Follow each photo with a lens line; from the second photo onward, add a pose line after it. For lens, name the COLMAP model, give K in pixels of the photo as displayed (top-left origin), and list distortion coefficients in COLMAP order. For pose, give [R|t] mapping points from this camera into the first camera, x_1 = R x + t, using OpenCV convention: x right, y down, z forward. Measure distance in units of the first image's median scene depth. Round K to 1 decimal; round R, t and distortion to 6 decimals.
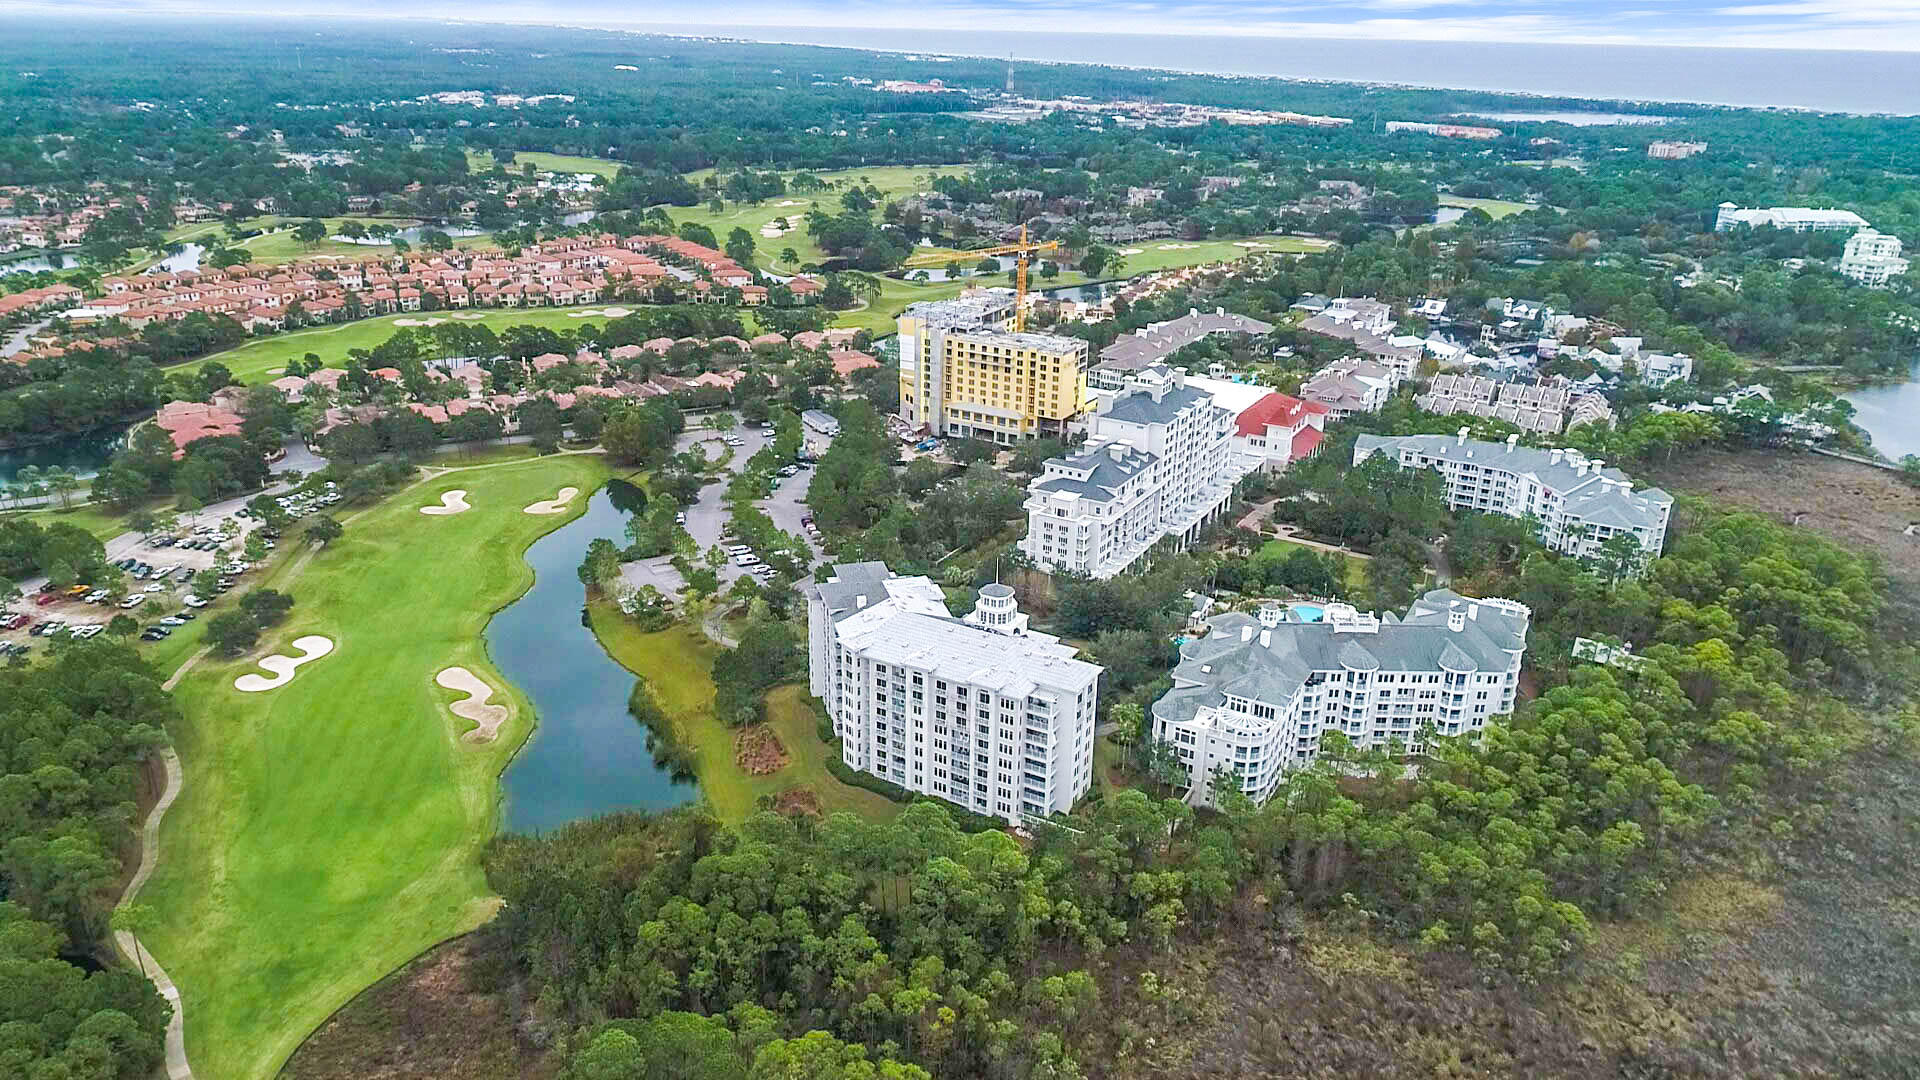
lens RADIAL K [[1397.7, 0, 957.2], [0, 1397.7, 546.2], [0, 0, 1]] dist [0.005012, -0.009425]
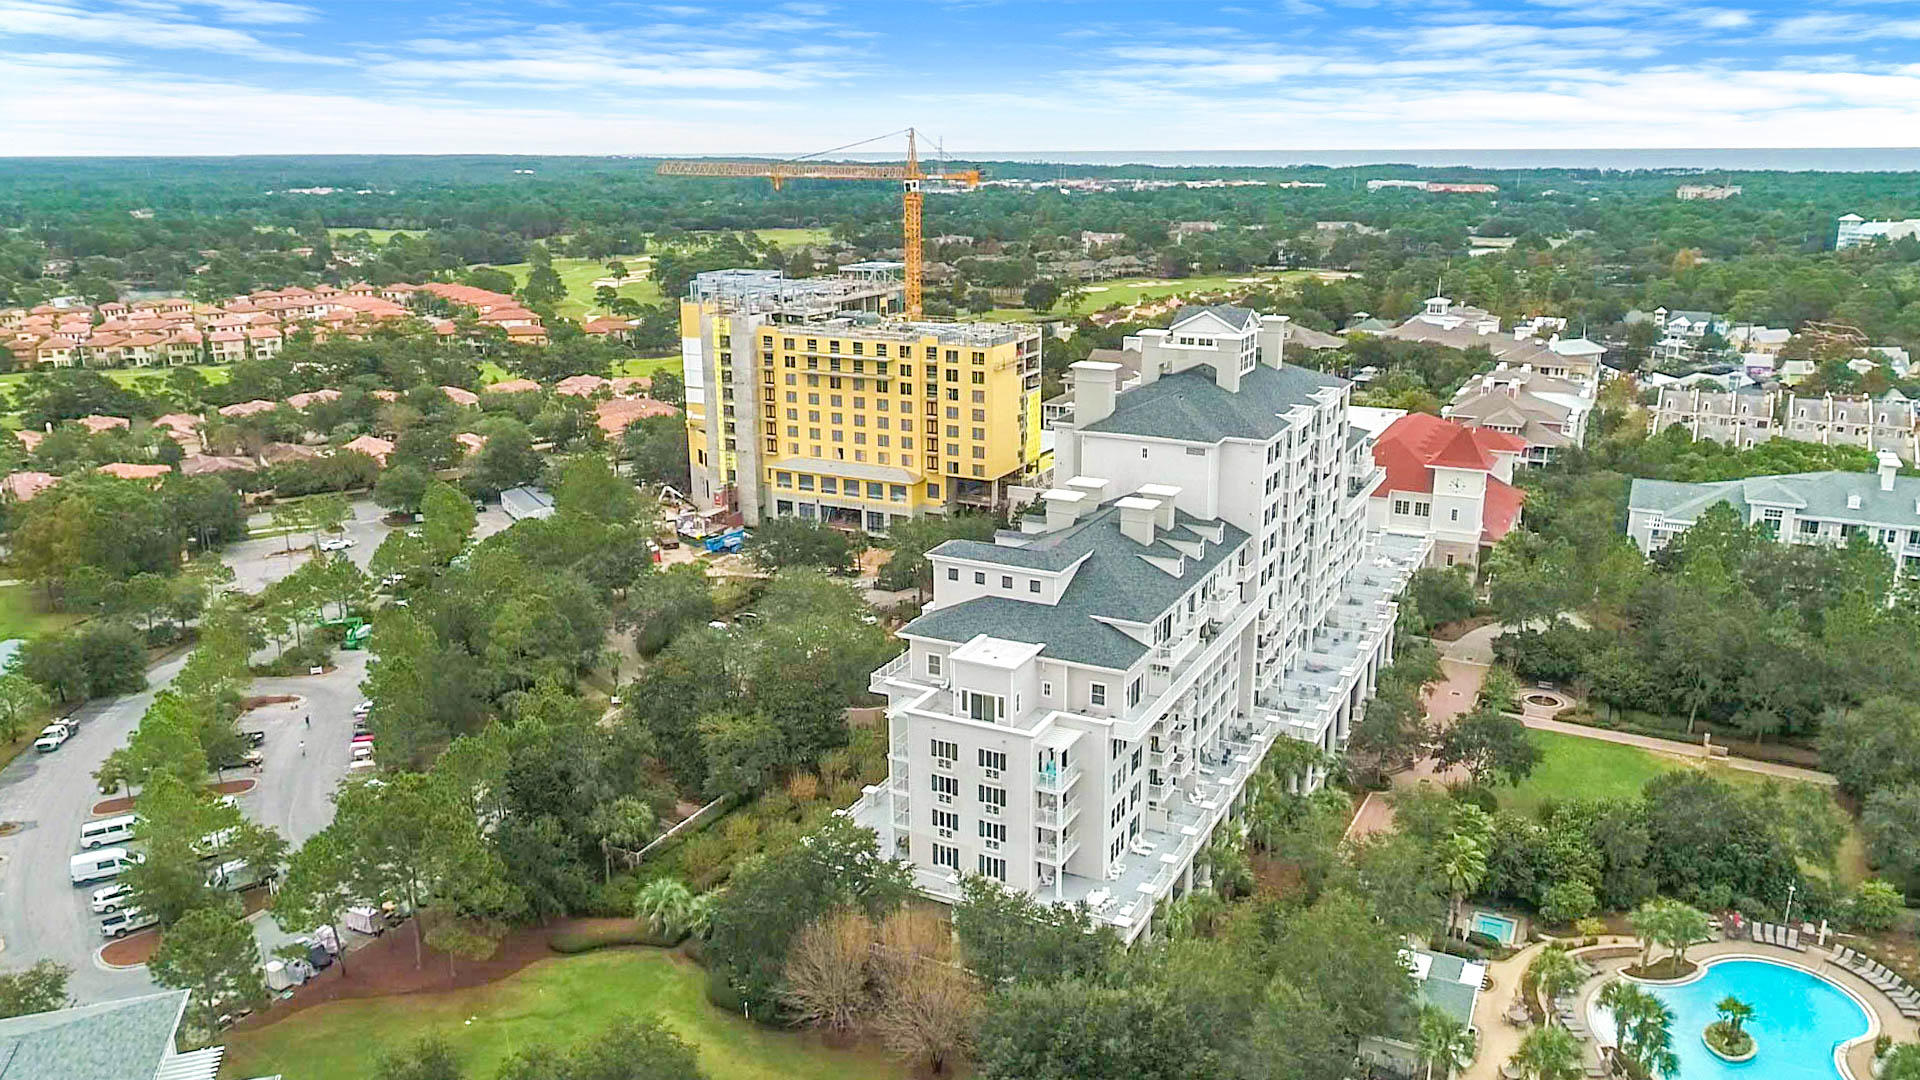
lens RADIAL K [[1397.7, 0, 981.6], [0, 1397.7, 534.9], [0, 0, 1]] dist [0.005012, -0.009425]
pose [[0.998118, -0.035894, 0.049724, 0.045084], [0.040599, 0.994447, -0.097092, -0.024093], [-0.045963, 0.098928, 0.994033, 0.514384]]
